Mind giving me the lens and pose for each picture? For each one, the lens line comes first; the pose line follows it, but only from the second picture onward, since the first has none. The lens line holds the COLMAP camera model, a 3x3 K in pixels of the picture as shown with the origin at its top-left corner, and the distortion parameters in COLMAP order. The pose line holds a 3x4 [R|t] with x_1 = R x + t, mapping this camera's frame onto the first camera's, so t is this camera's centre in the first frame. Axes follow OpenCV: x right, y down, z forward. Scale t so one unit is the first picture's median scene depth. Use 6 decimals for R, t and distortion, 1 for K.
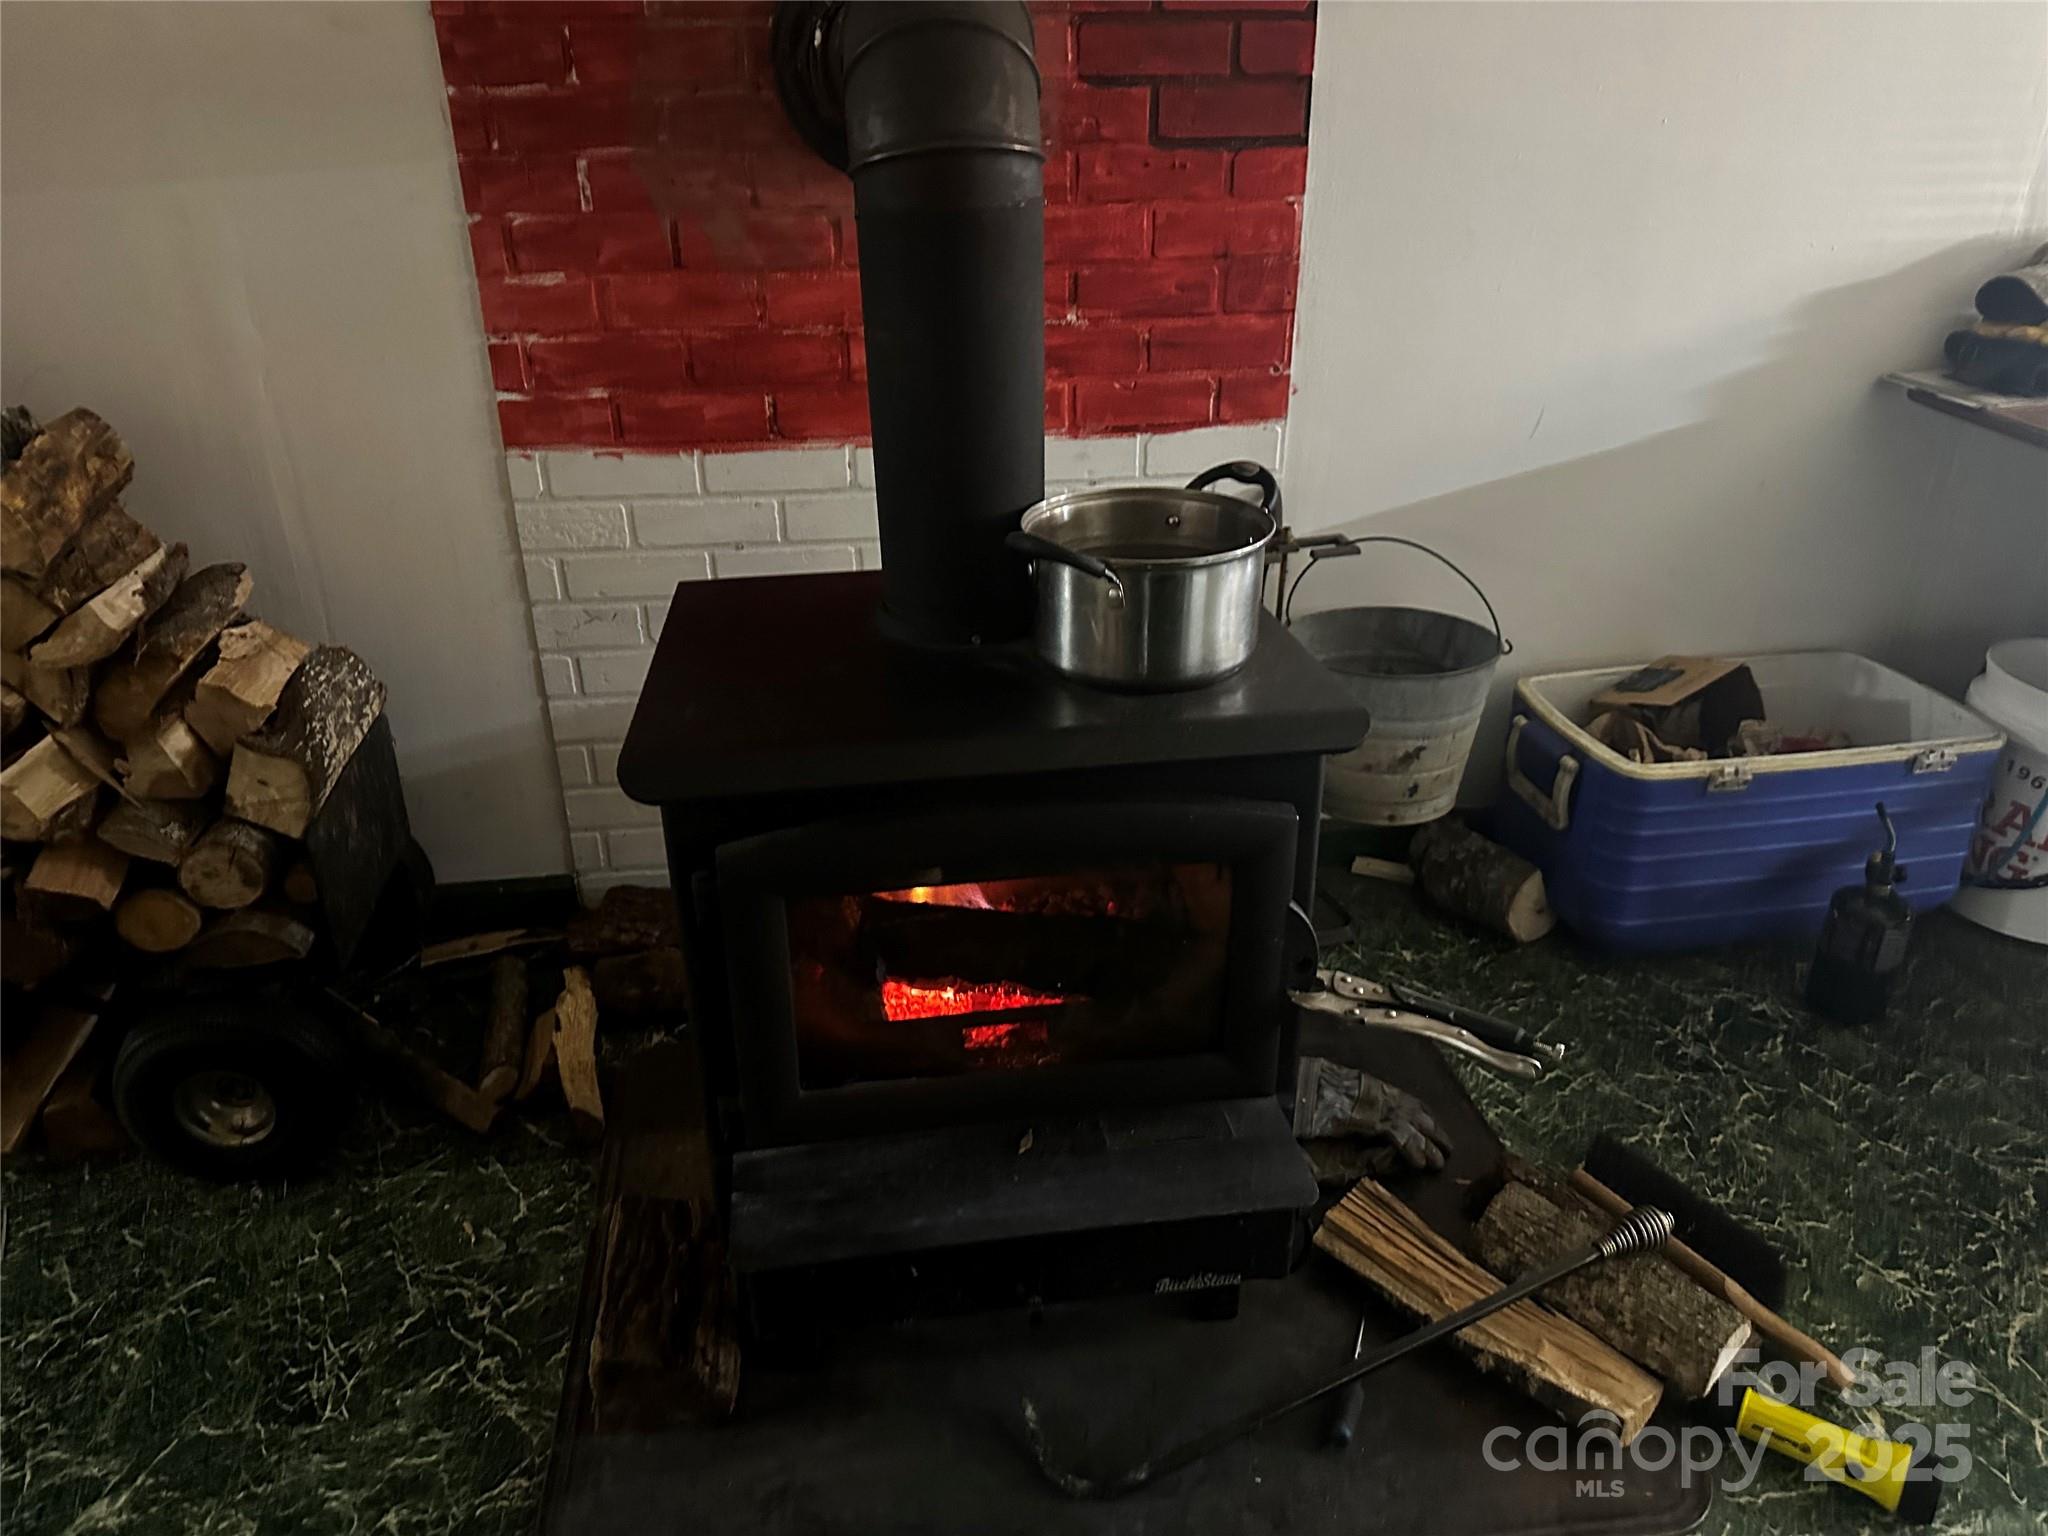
lens RADIAL K [[1448.0, 0, 1026.0], [0, 1448.0, 778.8], [0, 0, 1]] dist [0.001434, -0.003607]
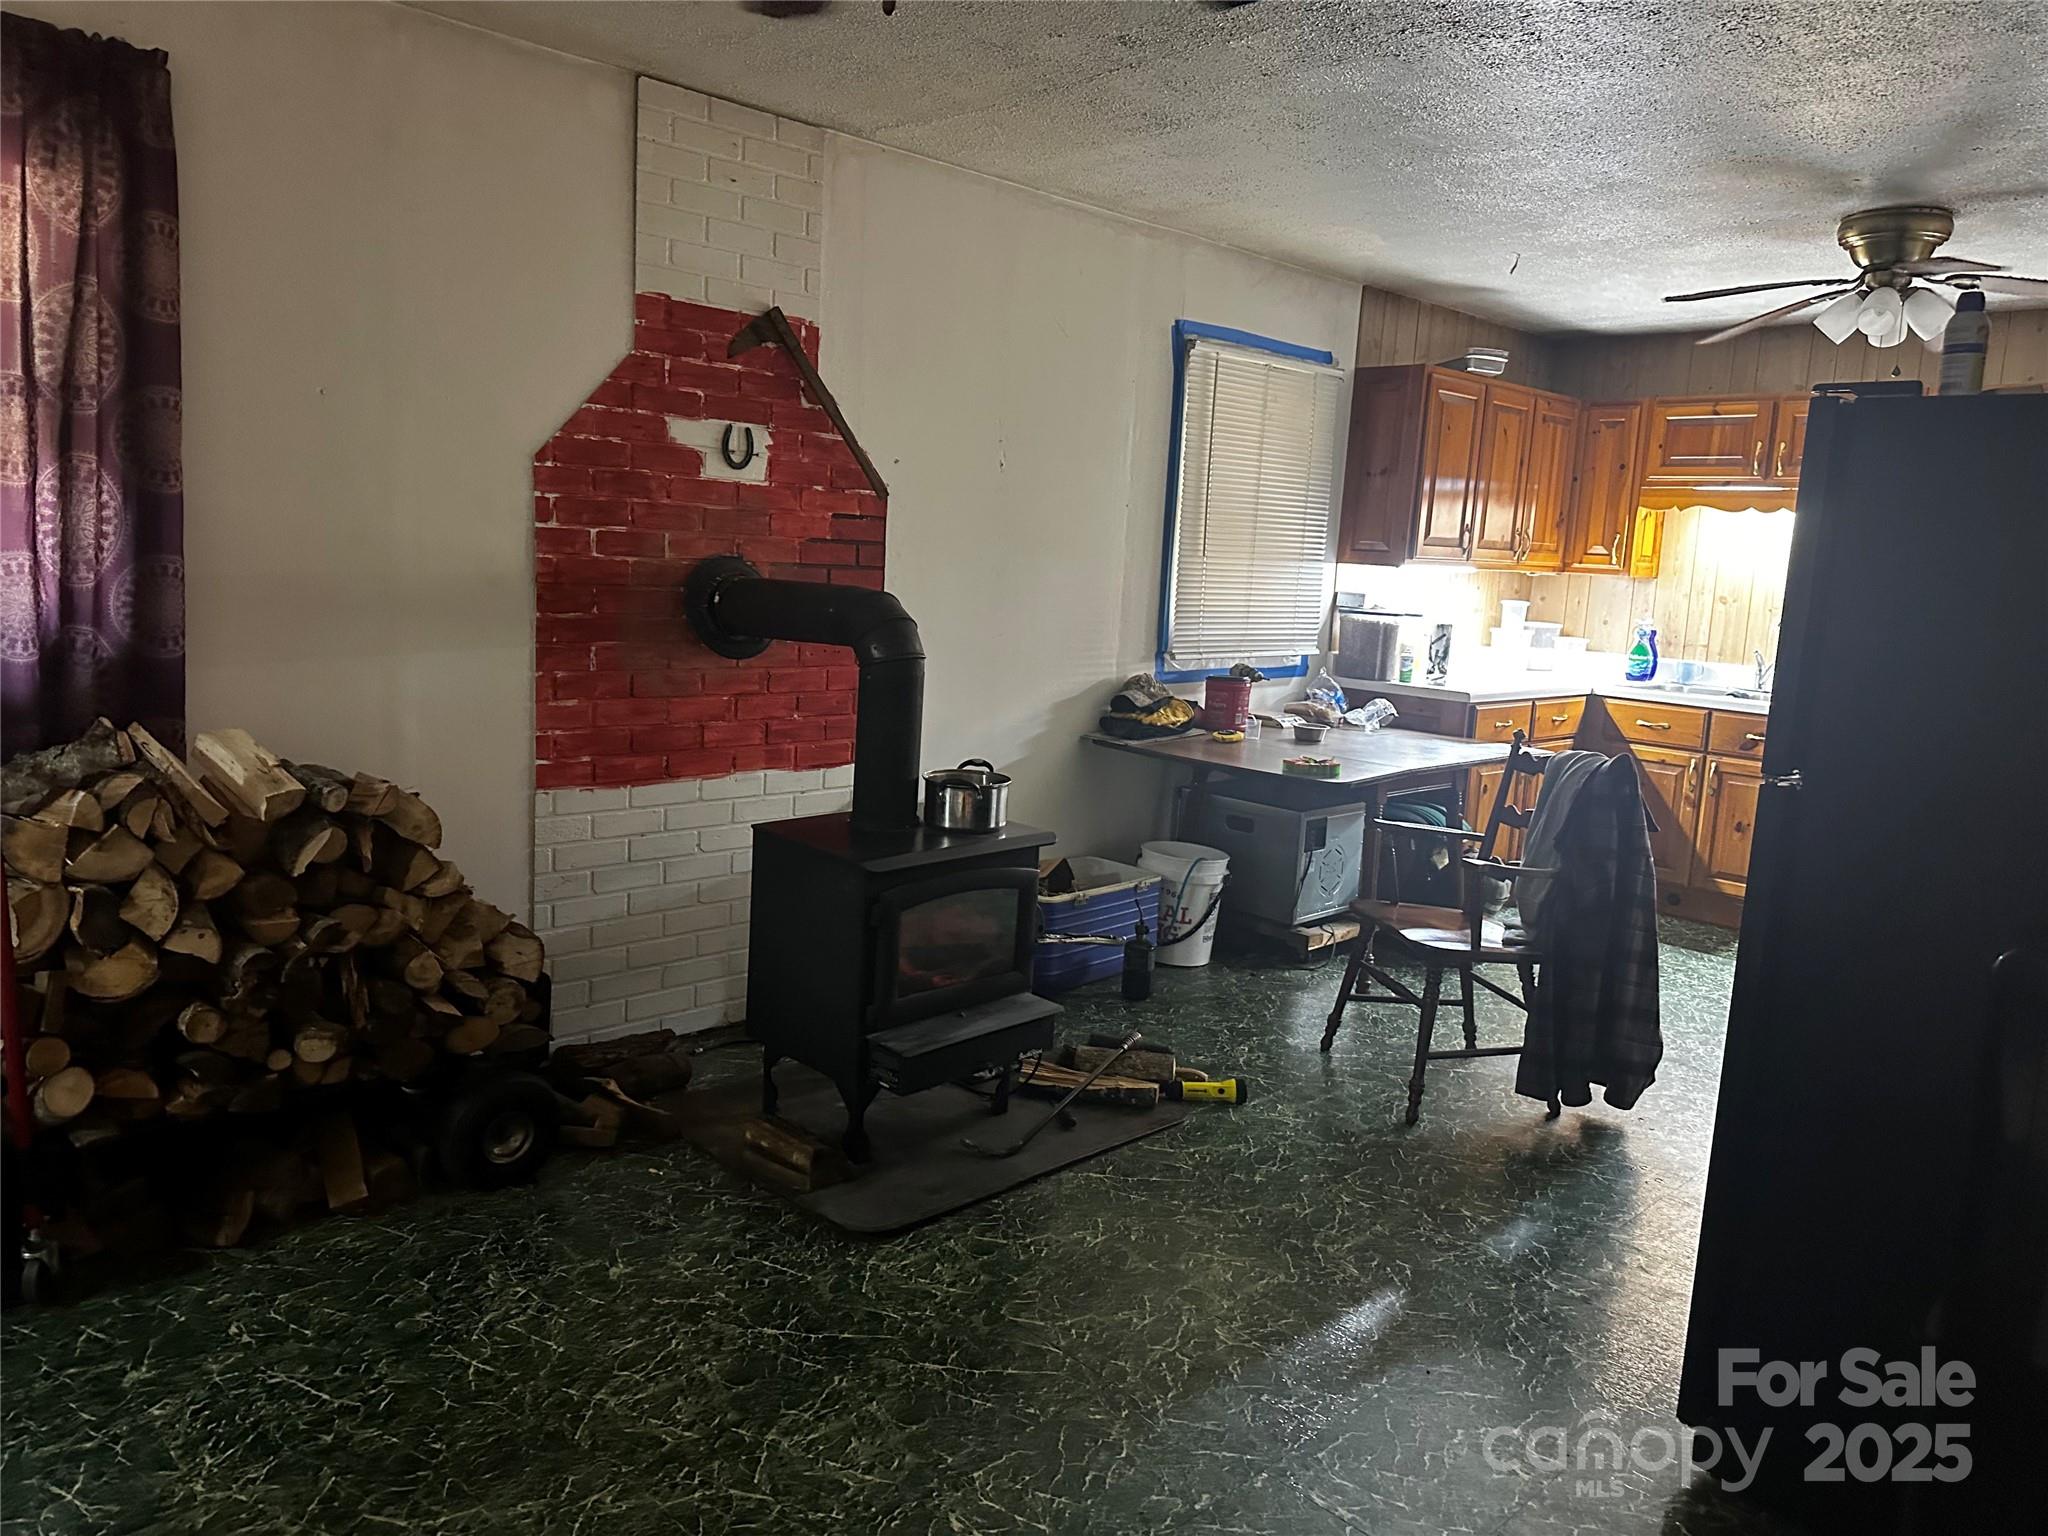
lens RADIAL K [[1411.7, 0, 1031.7], [0, 1411.7, 754.1], [0, 0, 1]] dist [0.102625, -0.099307]
pose [[0.795294, -0.035185, 0.605202, -0.980689], [0.209262, 0.952884, -0.219593, 0.269658], [-0.568961, 0.301287, 0.765186, -0.793290]]
